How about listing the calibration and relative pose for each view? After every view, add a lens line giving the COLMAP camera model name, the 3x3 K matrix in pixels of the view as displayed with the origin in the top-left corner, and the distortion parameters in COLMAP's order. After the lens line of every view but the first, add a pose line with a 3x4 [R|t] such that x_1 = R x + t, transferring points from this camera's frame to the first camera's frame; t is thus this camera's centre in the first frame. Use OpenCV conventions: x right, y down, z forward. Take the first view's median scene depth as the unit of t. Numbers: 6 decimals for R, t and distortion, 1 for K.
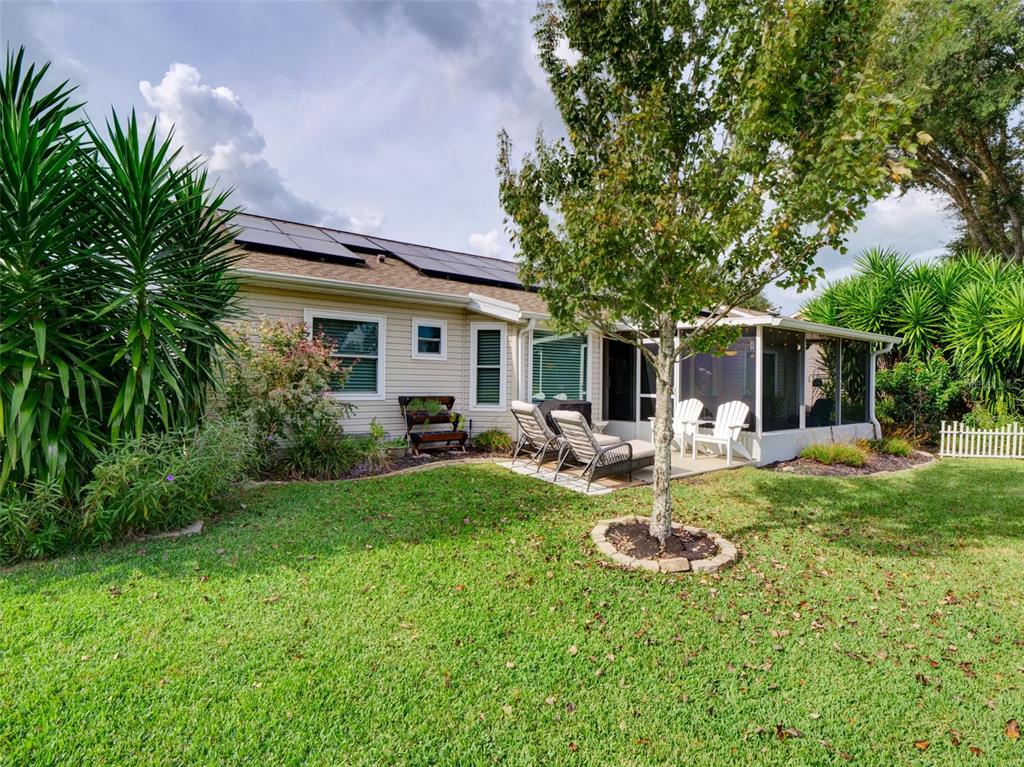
lens RADIAL K [[501.0, 0, 510.8], [0, 501.0, 382.2], [0, 0, 1]] dist [-0.009056, -0.001335]
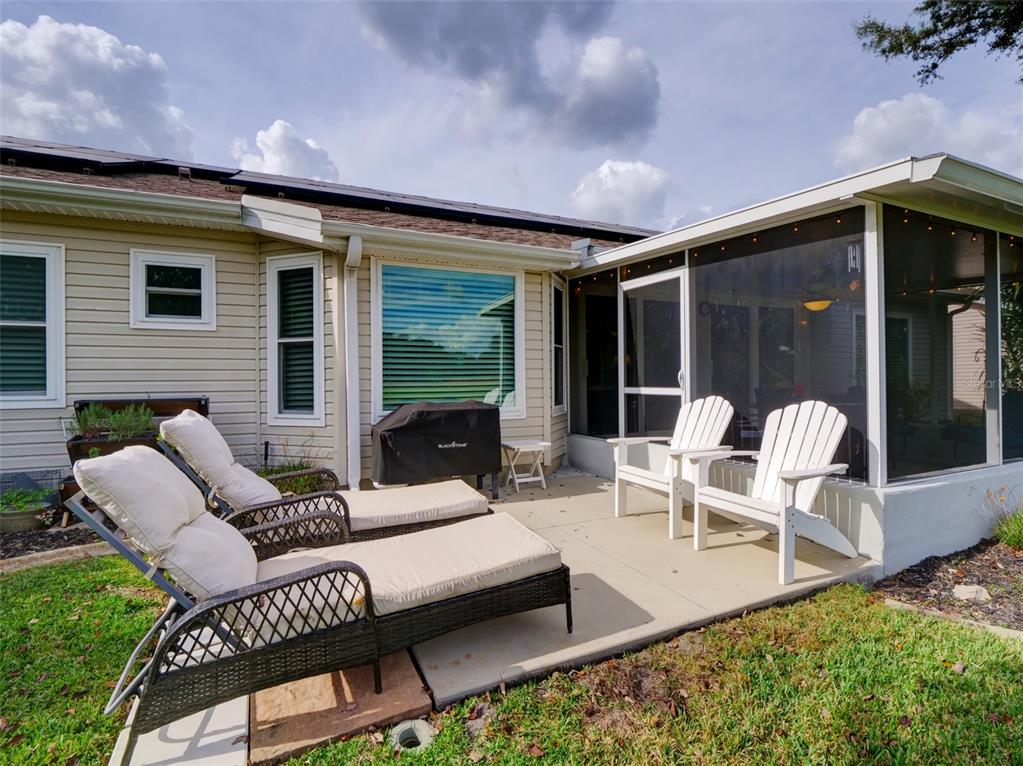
lens RADIAL K [[500.5, 0, 510.3], [0, 500.5, 381.7], [0, 0, 1]] dist [-0.009056, -0.001335]
pose [[0.983656, -0.019828, -0.178962, 0.282536], [0.021029, 0.999767, 0.004812, 0.015012], [0.178825, -0.008496, 0.983844, 0.561101]]
